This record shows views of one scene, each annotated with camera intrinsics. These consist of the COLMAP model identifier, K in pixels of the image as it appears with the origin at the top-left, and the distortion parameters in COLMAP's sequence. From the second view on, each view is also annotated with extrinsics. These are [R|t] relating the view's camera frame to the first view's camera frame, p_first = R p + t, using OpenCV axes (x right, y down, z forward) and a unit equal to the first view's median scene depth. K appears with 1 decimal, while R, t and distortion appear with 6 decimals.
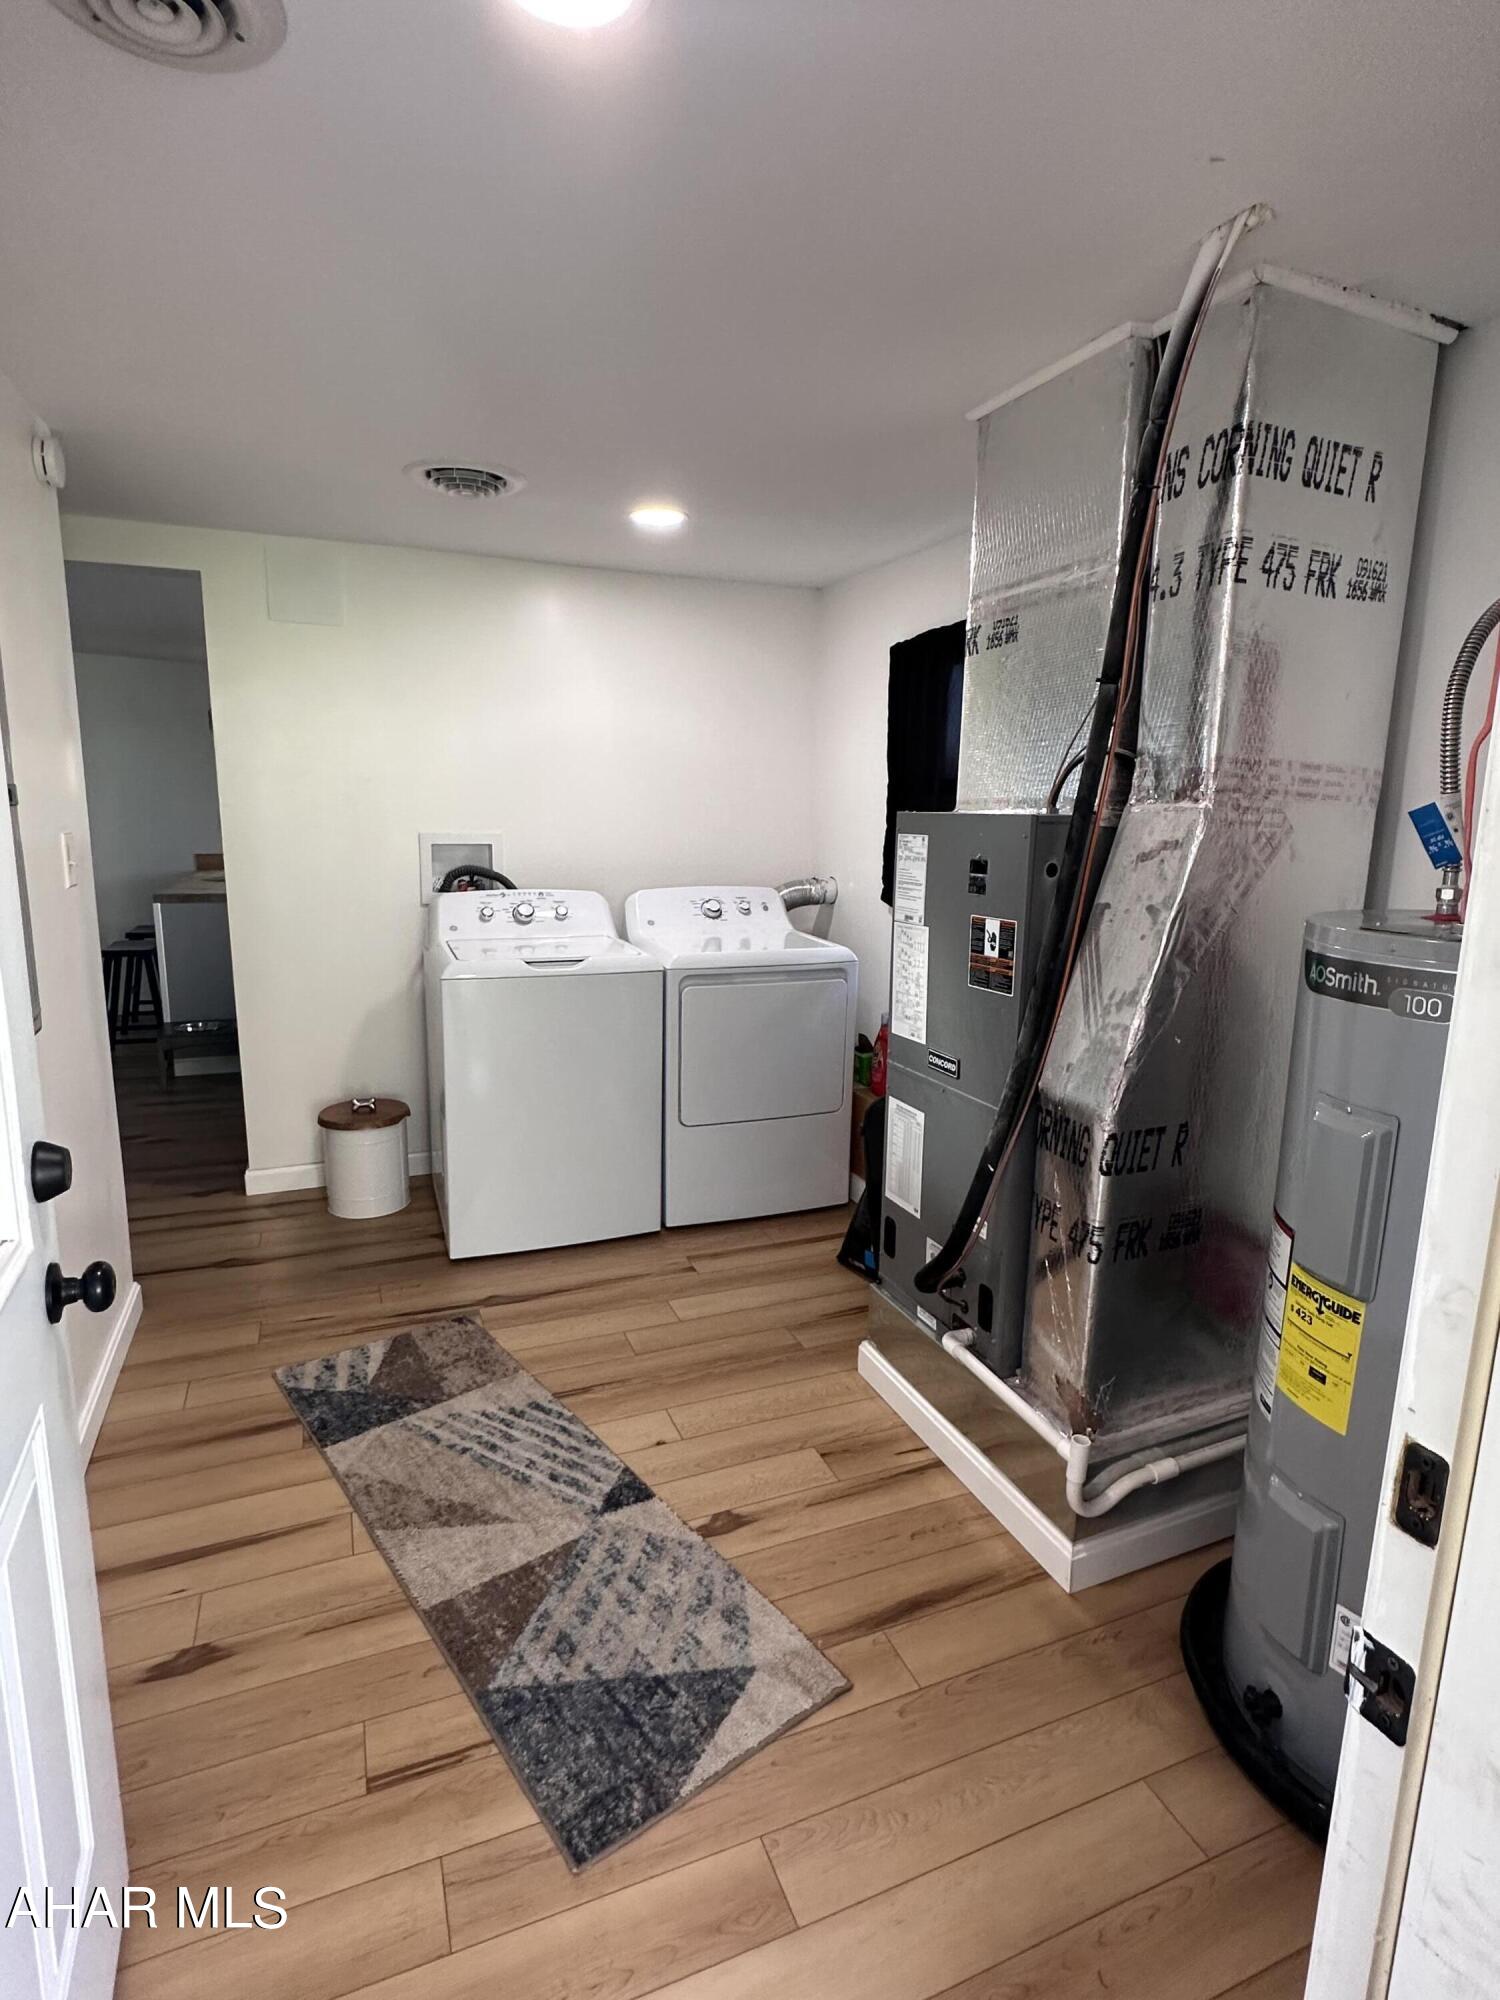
lens RADIAL K [[1033.2, 0, 745.1], [0, 1033.2, 999.7], [0, 0, 1]] dist [-0.002170, 0.000401]
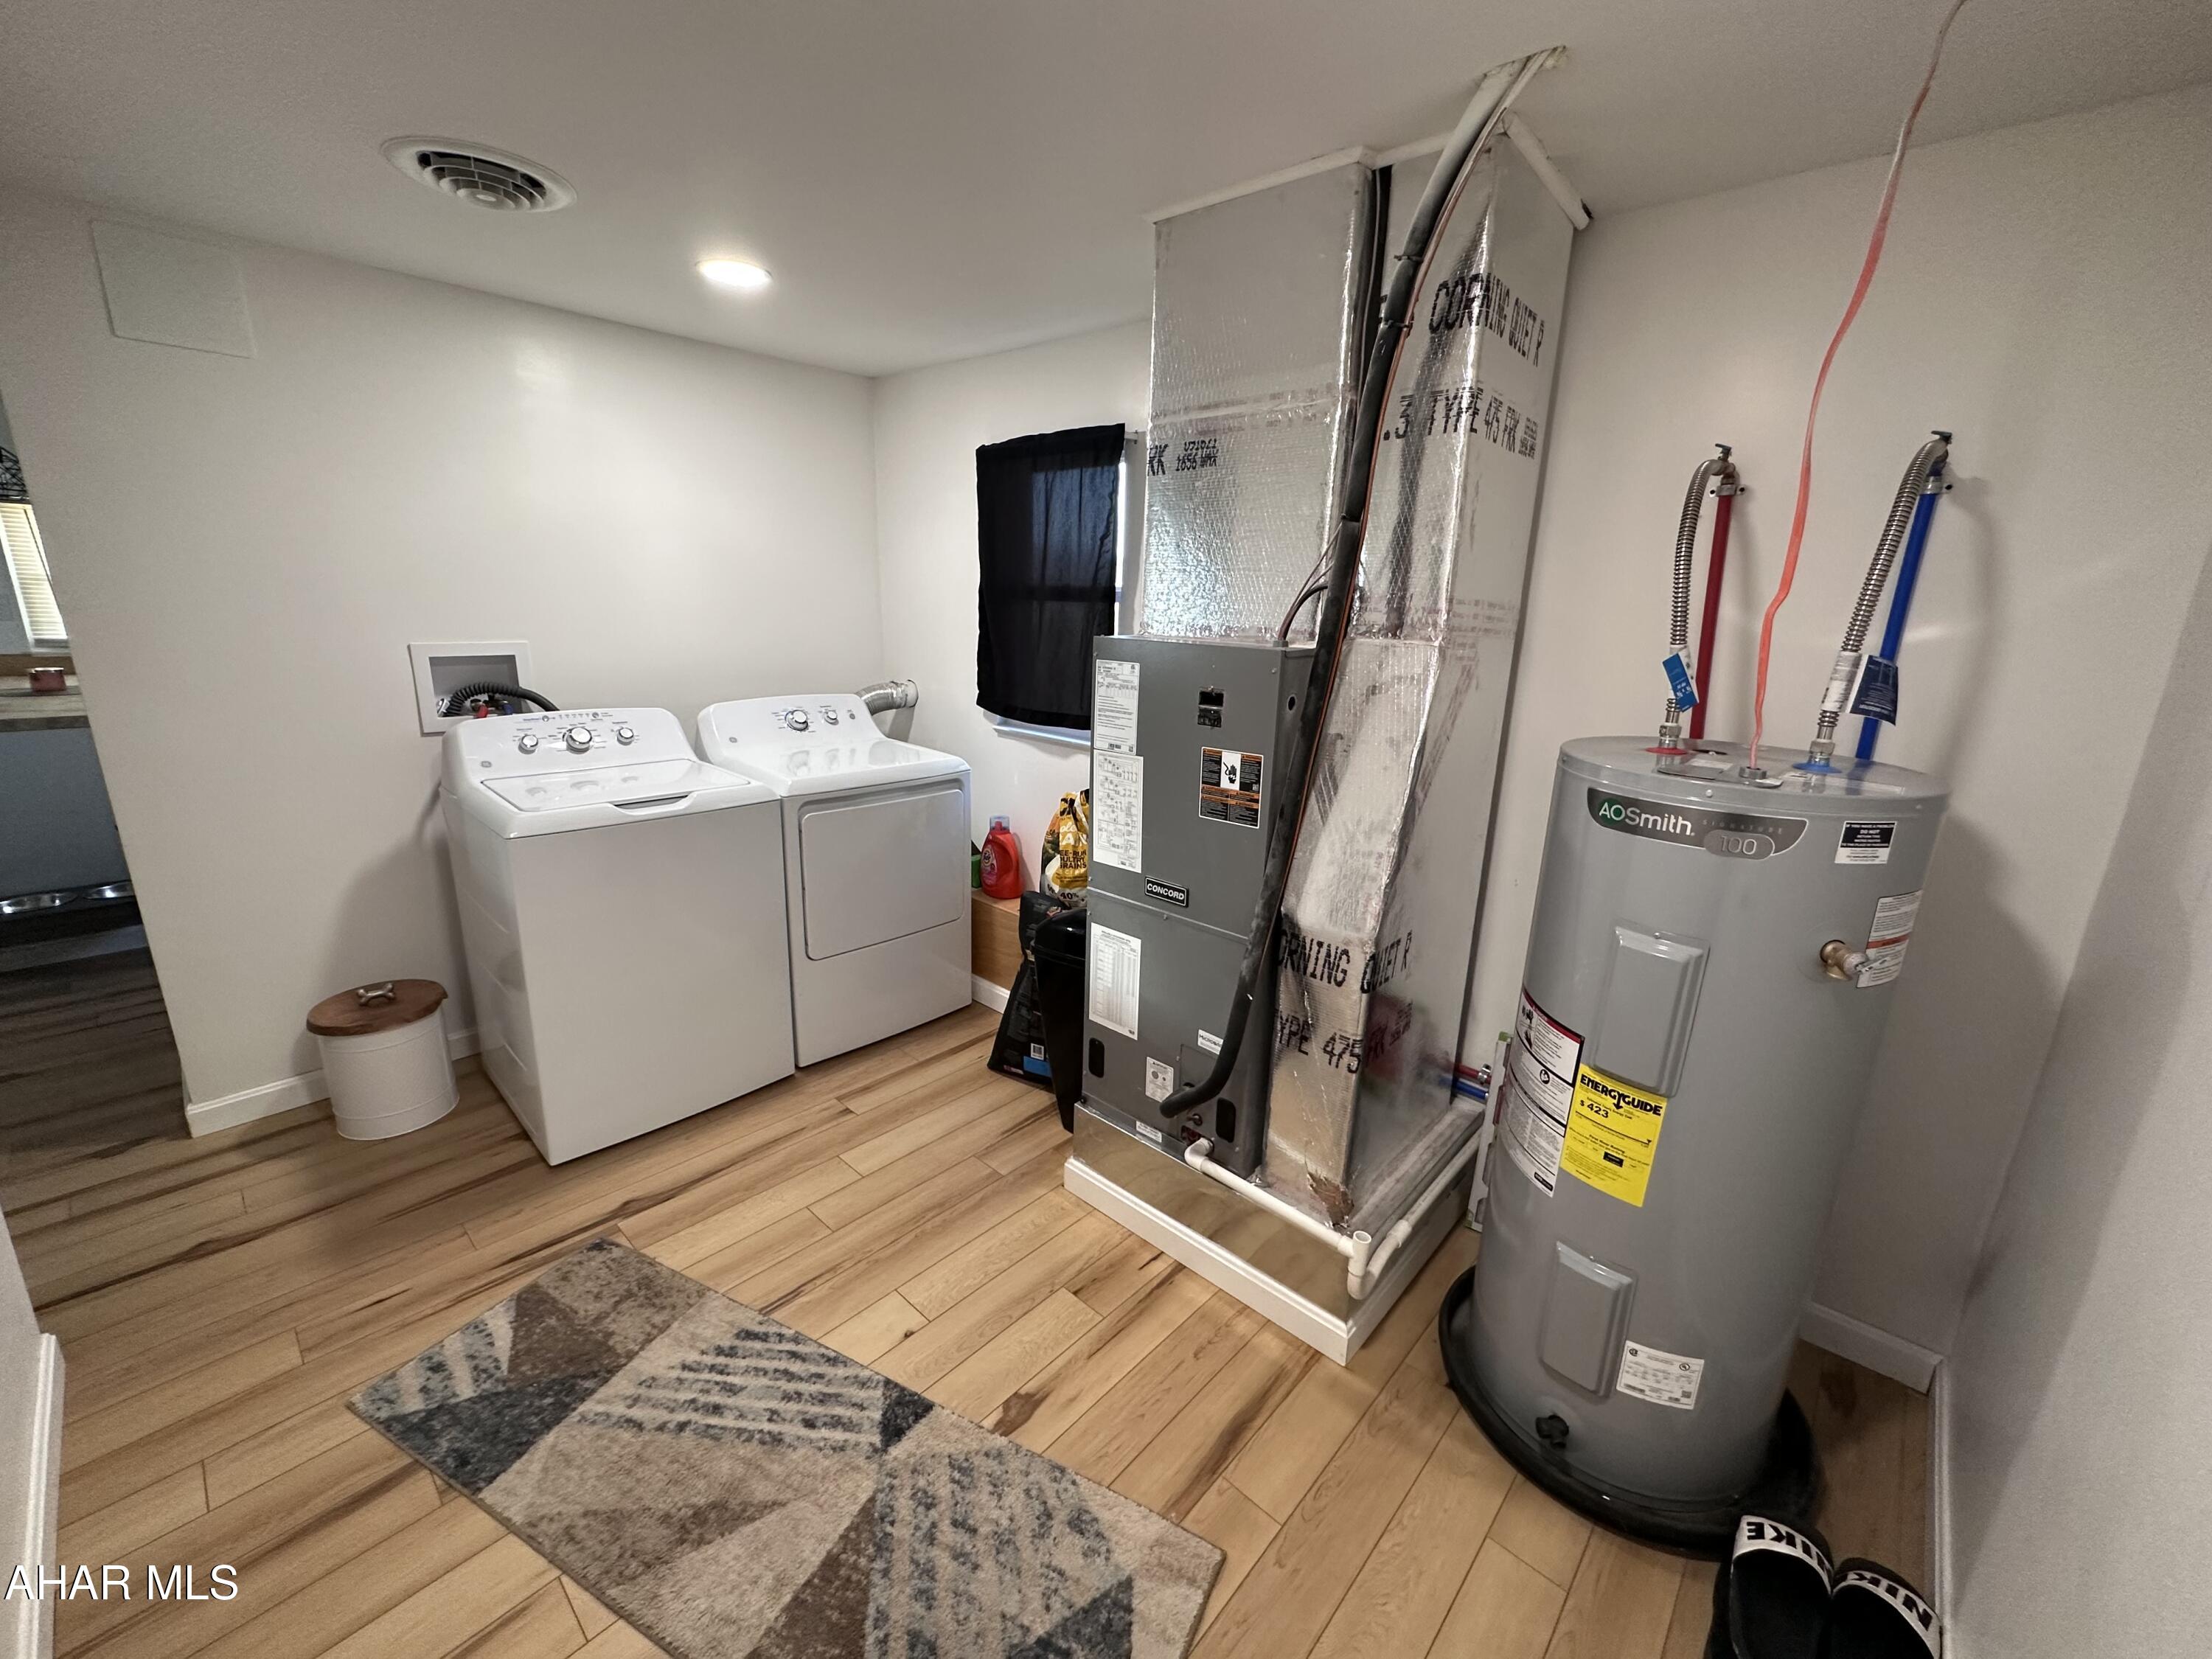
lens RADIAL K [[893.8, 0, 1113.0], [0, 893.8, 829.6], [0, 0, 1]] dist [-0.001707, -0.000360]
pose [[0.901587, -0.097624, 0.421439, -0.215789], [0.062489, 0.993377, 0.096427, -0.085733], [-0.428062, -0.060602, 0.901715, 0.238707]]
